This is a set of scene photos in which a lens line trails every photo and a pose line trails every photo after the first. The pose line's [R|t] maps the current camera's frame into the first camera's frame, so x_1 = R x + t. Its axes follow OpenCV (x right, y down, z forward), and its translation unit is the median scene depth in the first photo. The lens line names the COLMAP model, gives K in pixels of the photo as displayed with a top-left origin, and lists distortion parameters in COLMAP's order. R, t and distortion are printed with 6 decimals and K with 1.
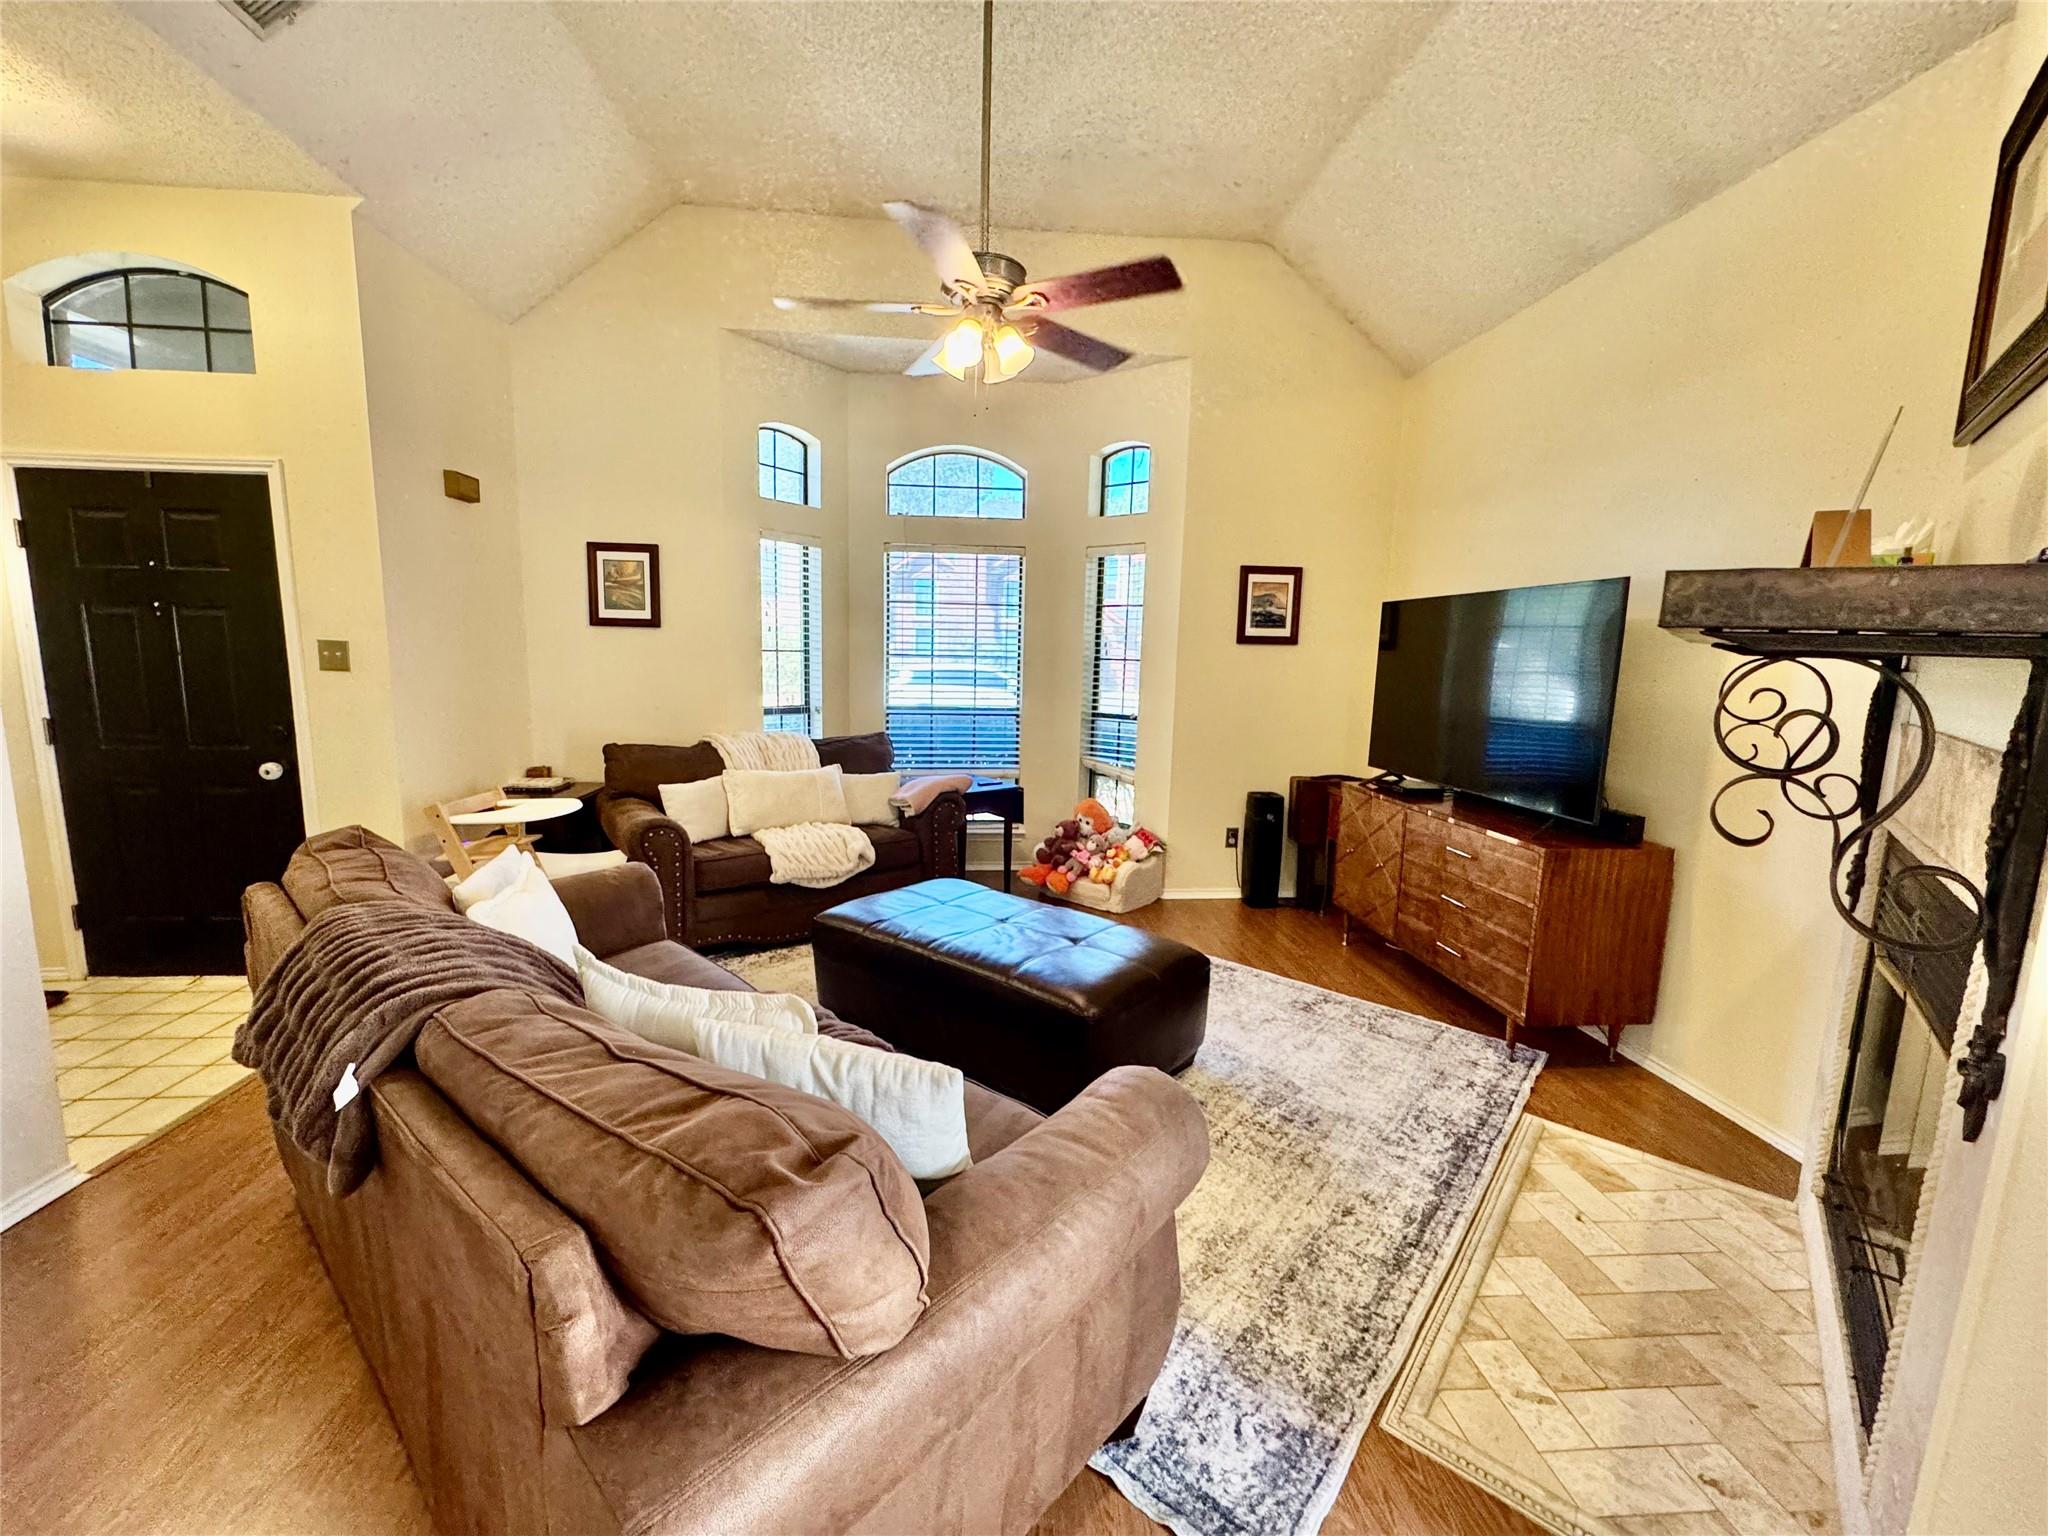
lens RADIAL K [[831.2, 0, 1024.0], [0, 831.2, 768.0], [0, 0, 1]] dist [-0.001648, -0.000352]
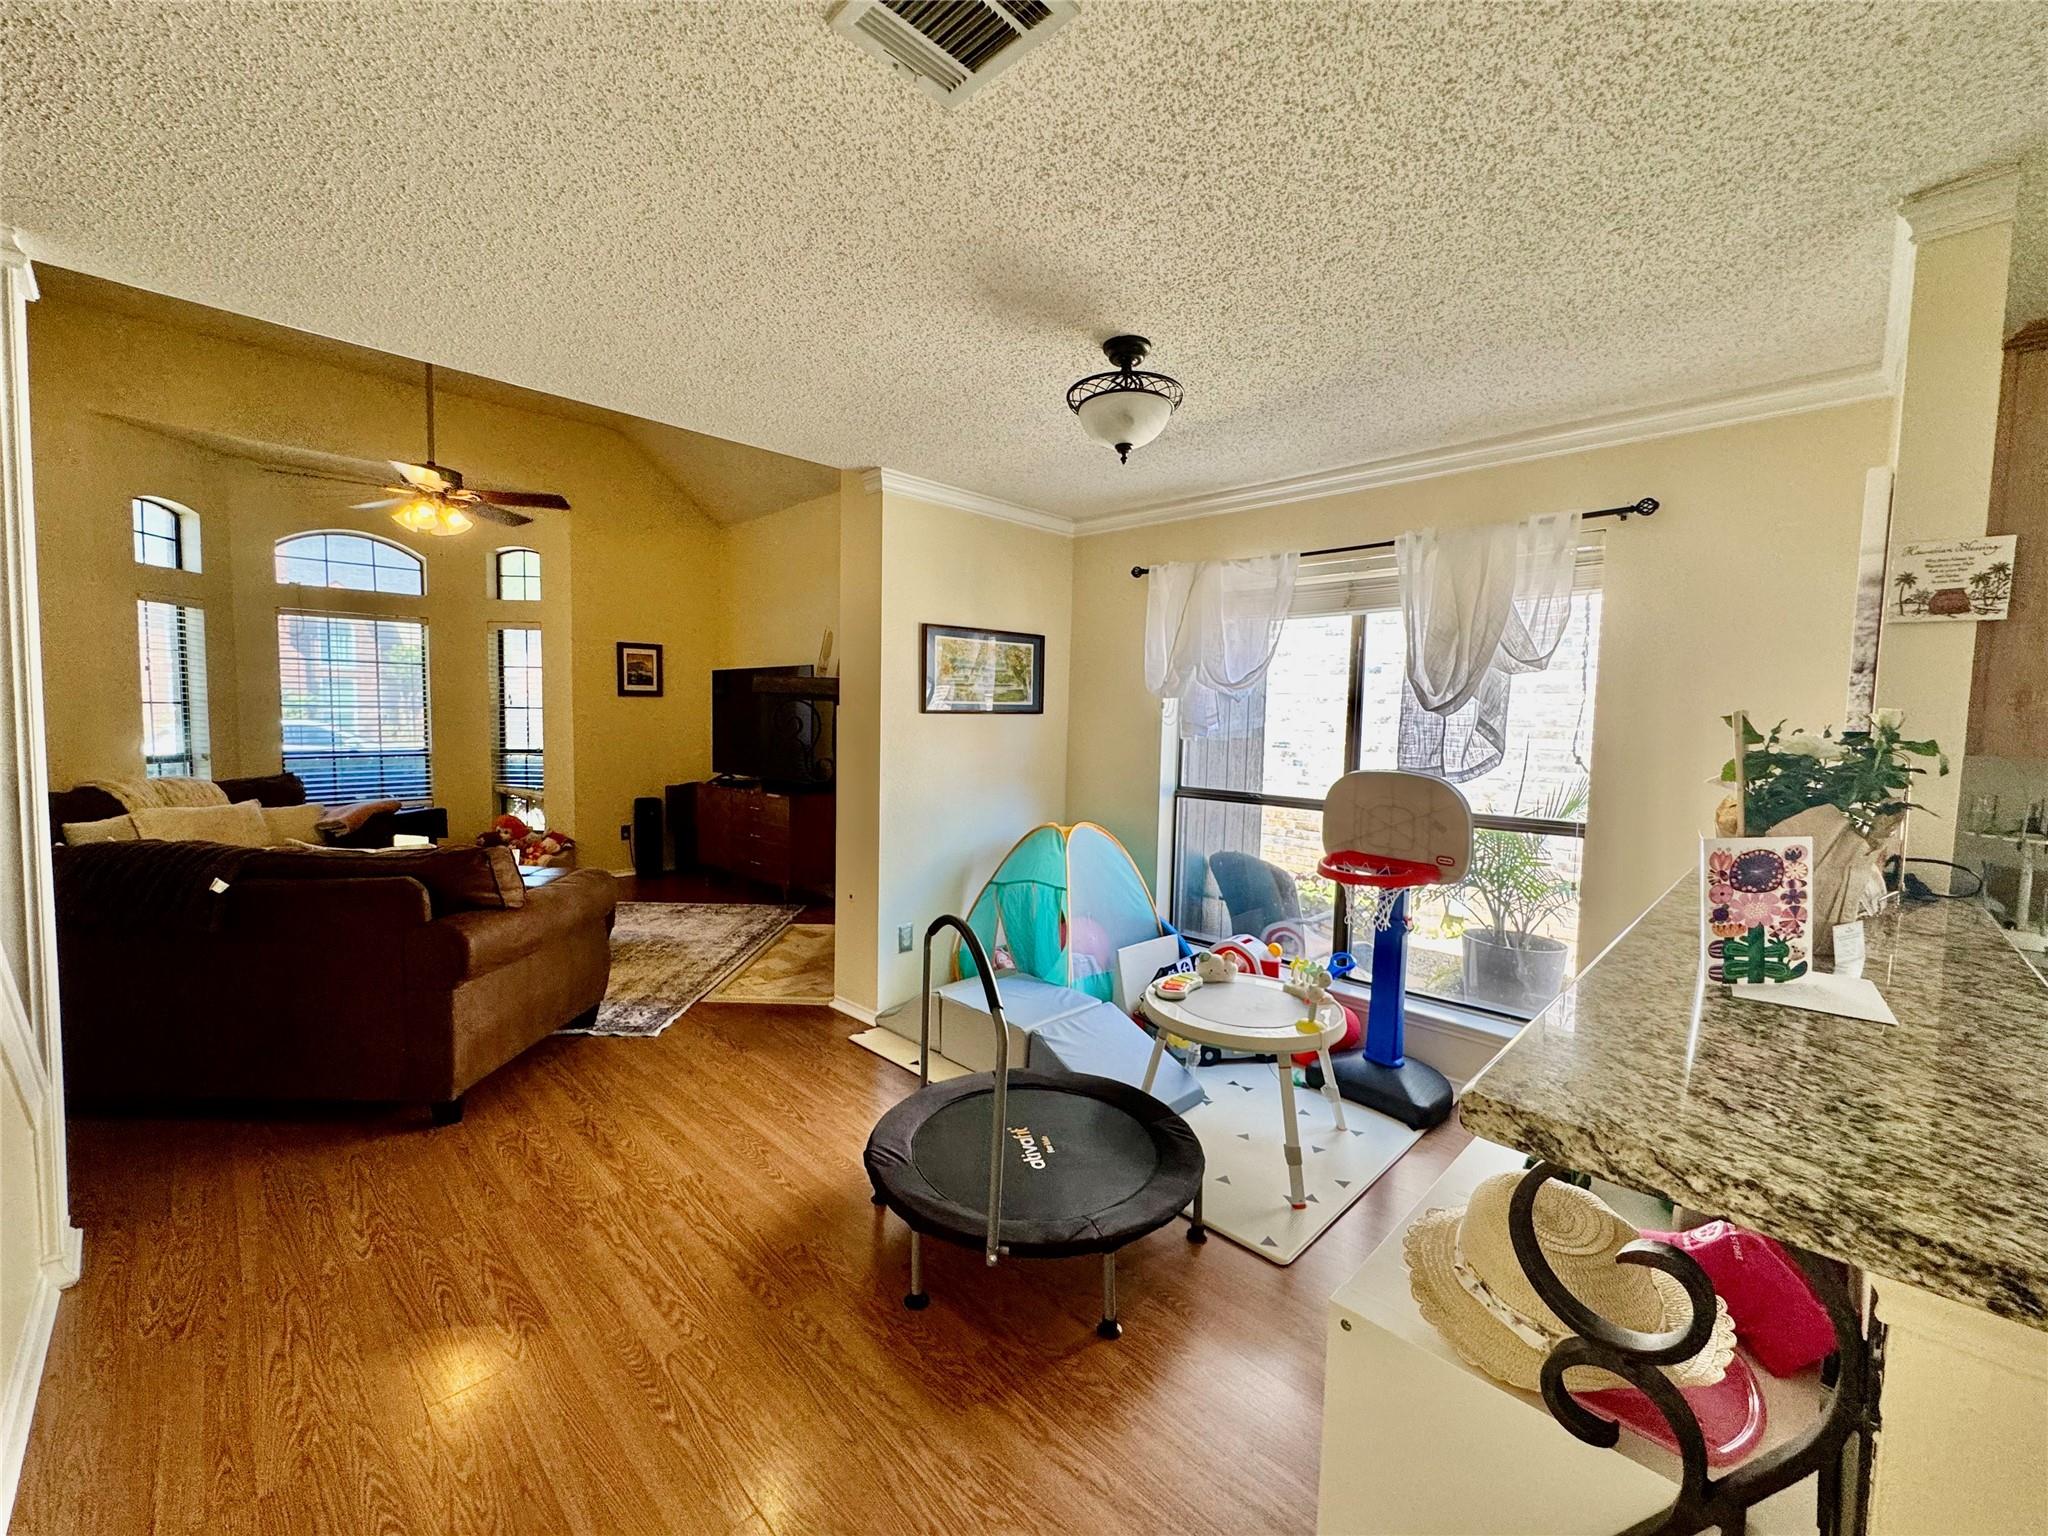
lens RADIAL K [[831.2, 0, 1024.0], [0, 831.2, 768.0], [0, 0, 1]] dist [-0.001648, -0.000352]
pose [[0.767687, -0.055281, 0.638436, -0.128592], [0.093832, 0.995231, -0.026652, 0.078372], [-0.633918, 0.080366, 0.769213, -0.536030]]
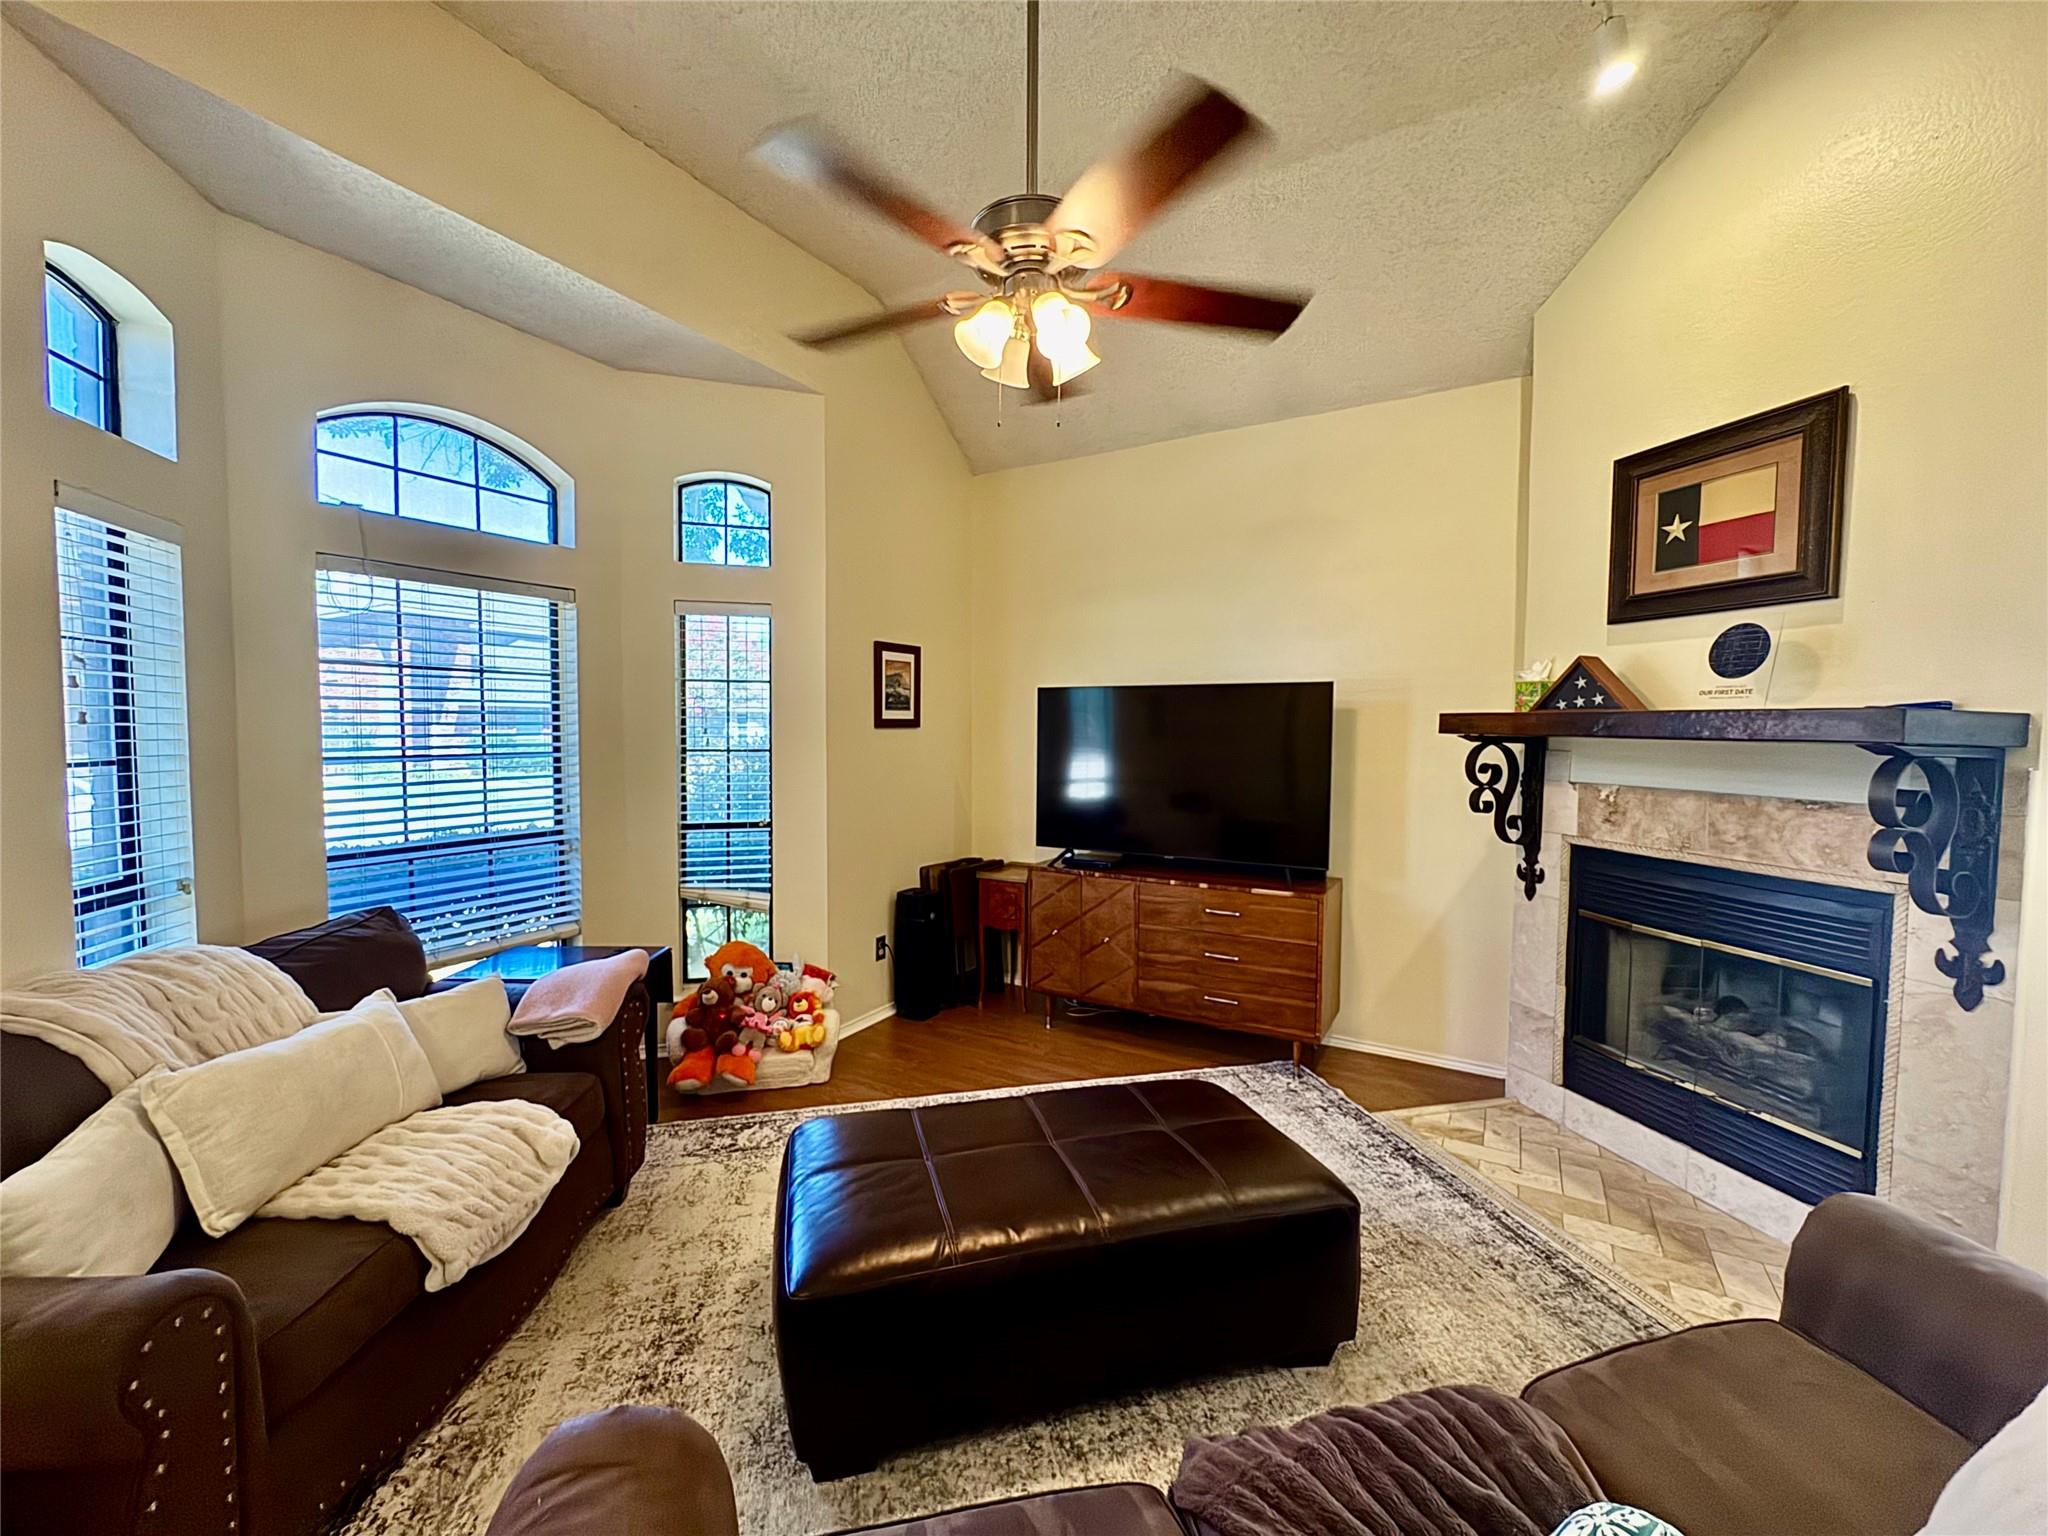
lens RADIAL K [[831.2, 0, 1024.0], [0, 831.2, 768.0], [0, 0, 1]] dist [-0.001648, -0.000352]
pose [[0.579176, -0.061016, 0.812916, -0.371478], [0.122894, 0.992334, -0.013075, -0.076504], [-0.805886, 0.107475, 0.582235, 0.363594]]
